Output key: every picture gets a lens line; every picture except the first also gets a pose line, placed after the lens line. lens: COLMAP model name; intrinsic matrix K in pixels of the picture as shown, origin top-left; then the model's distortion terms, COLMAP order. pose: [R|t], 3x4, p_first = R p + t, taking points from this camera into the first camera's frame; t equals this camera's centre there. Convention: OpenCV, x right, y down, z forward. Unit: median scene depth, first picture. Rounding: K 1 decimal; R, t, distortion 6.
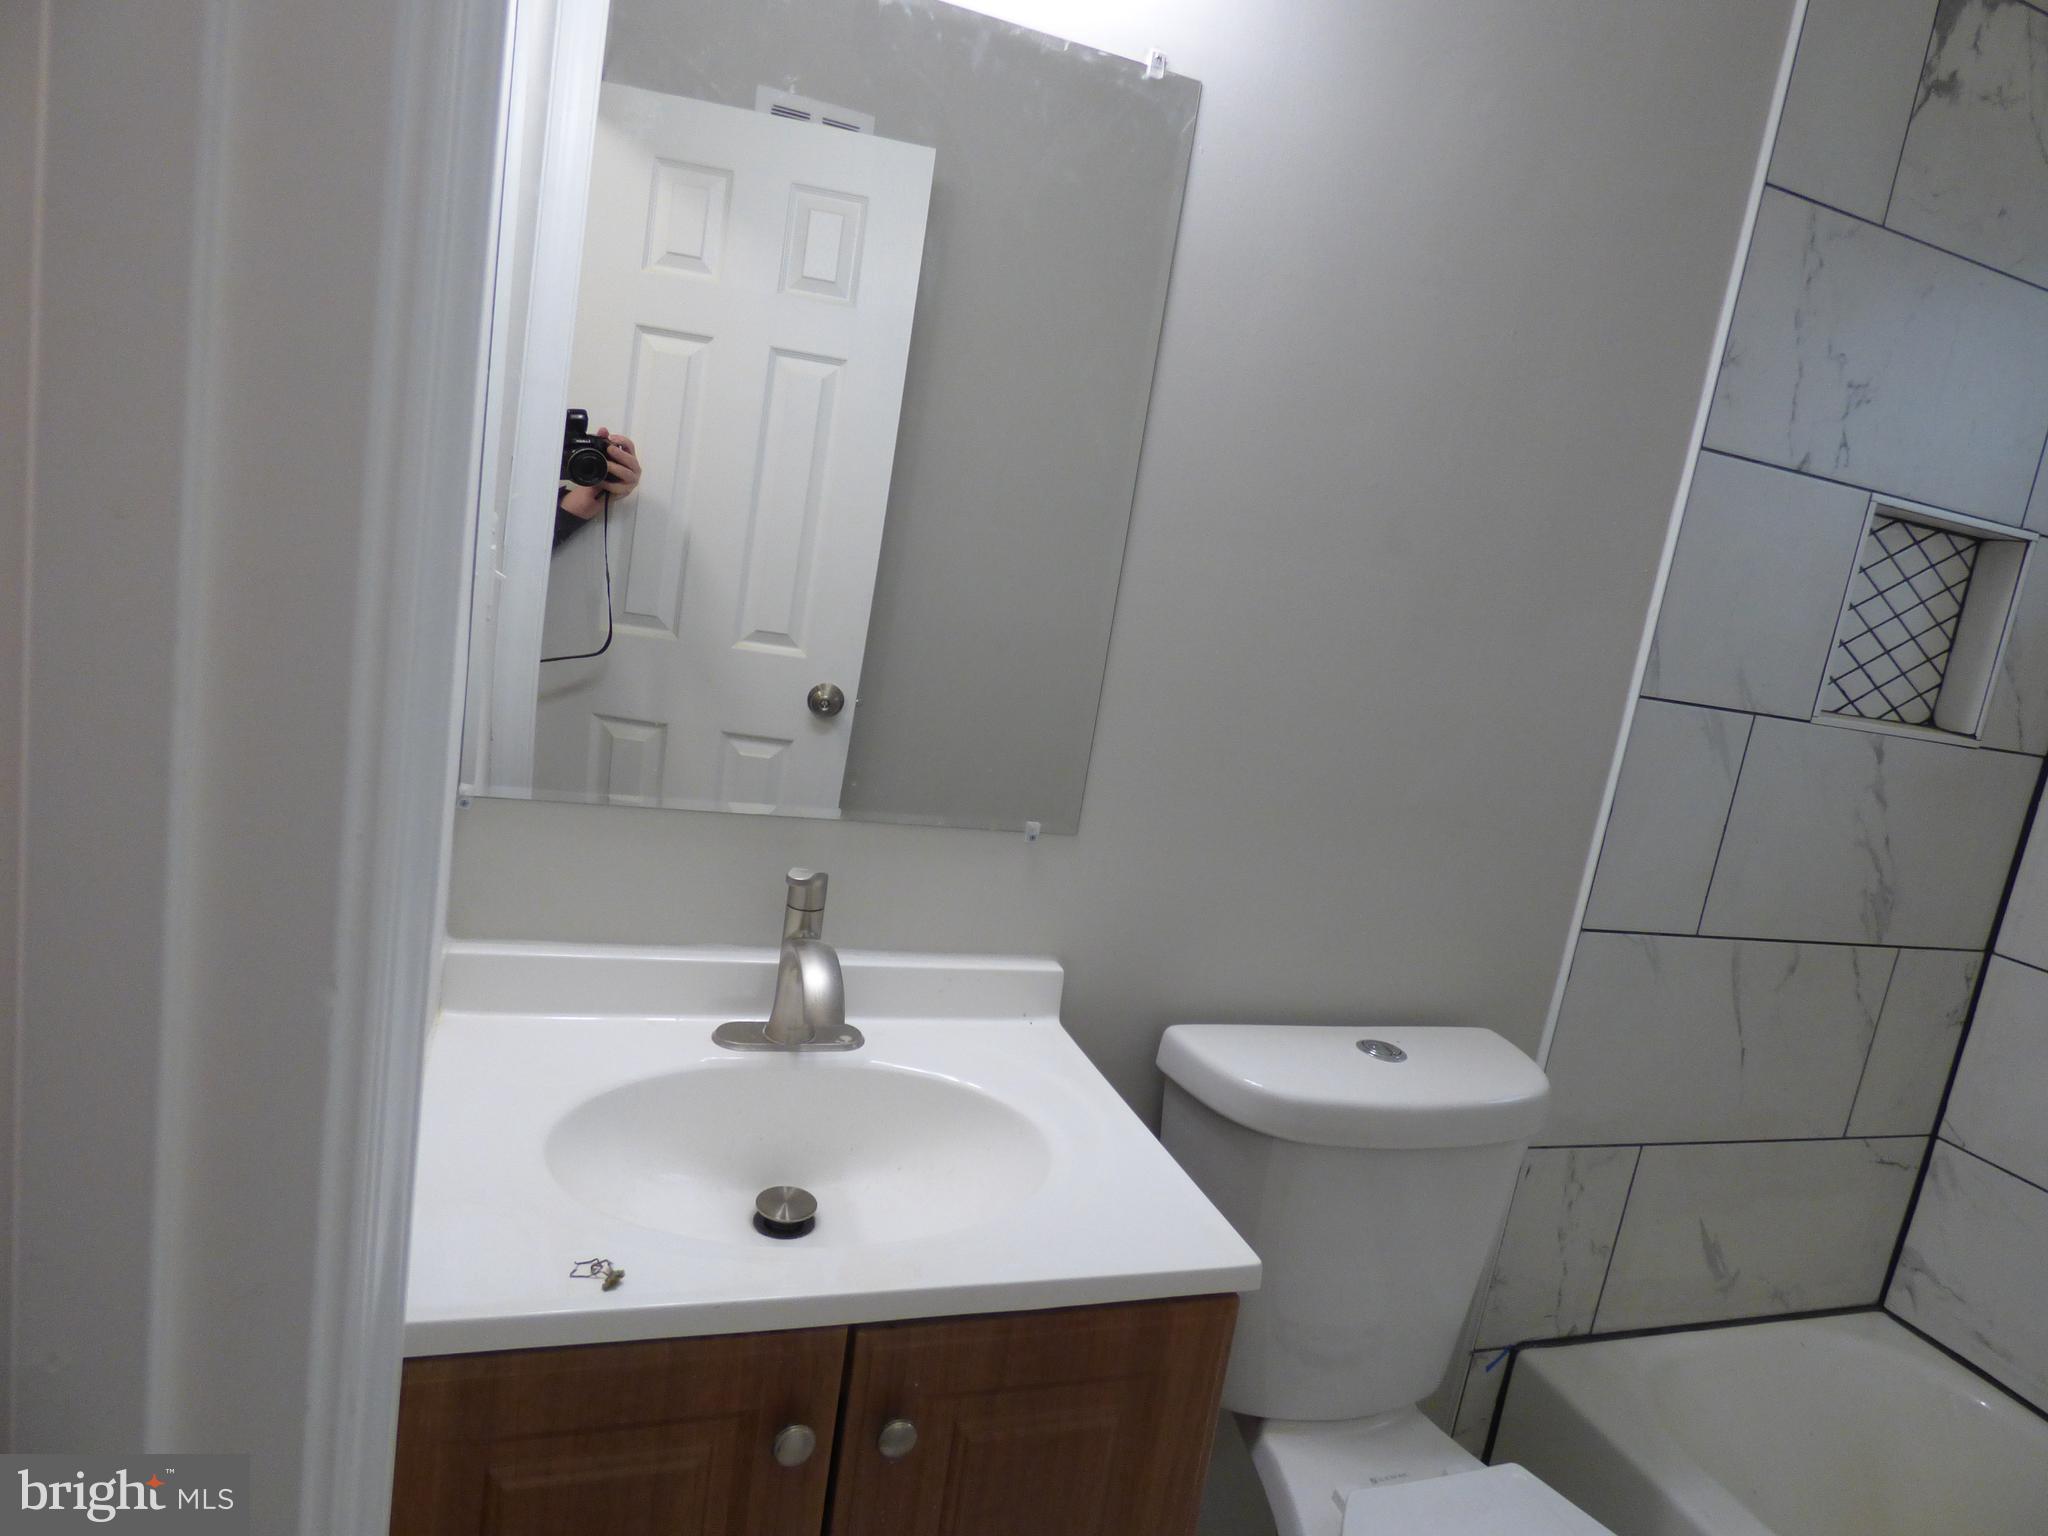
lens RADIAL K [[1220.1, 0, 1019.6], [0, 1220.1, 766.5], [0, 0, 1]] dist [-0.021580, 0.001963]
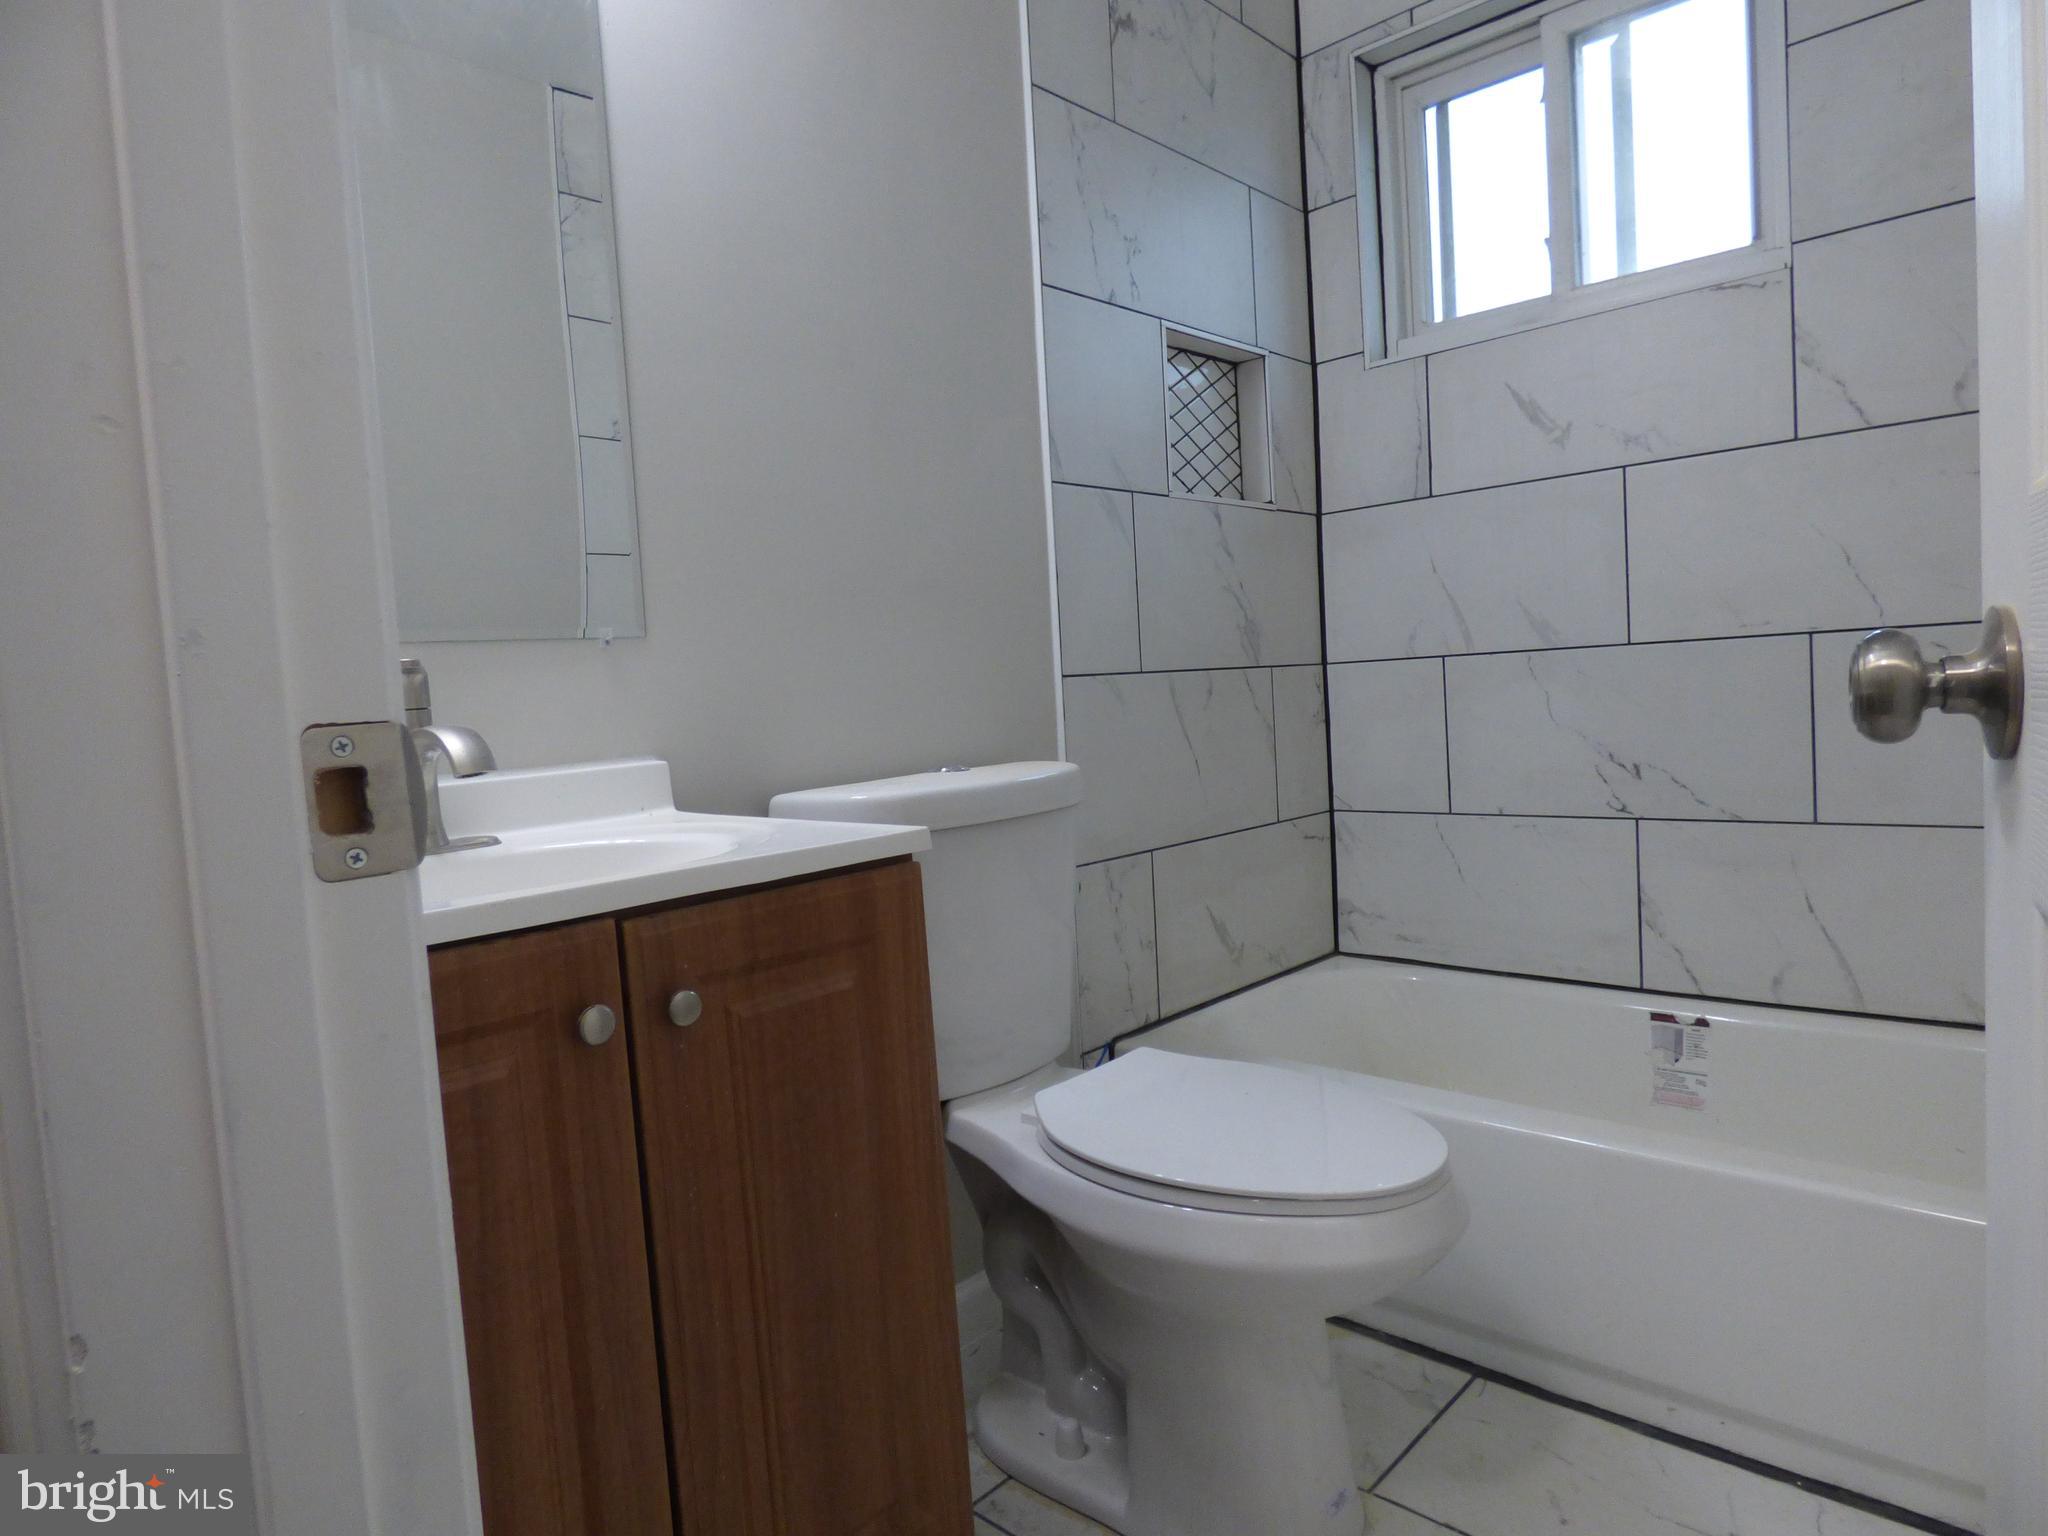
lens RADIAL K [[1220.1, 0, 1019.6], [0, 1220.1, 766.5], [0, 0, 1]] dist [-0.021580, 0.001963]
pose [[0.866064, -0.238369, 0.439447, -0.128821], [0.272589, 0.962007, -0.015399, 0.209340], [-0.419081, 0.133125, 0.898137, -0.074531]]
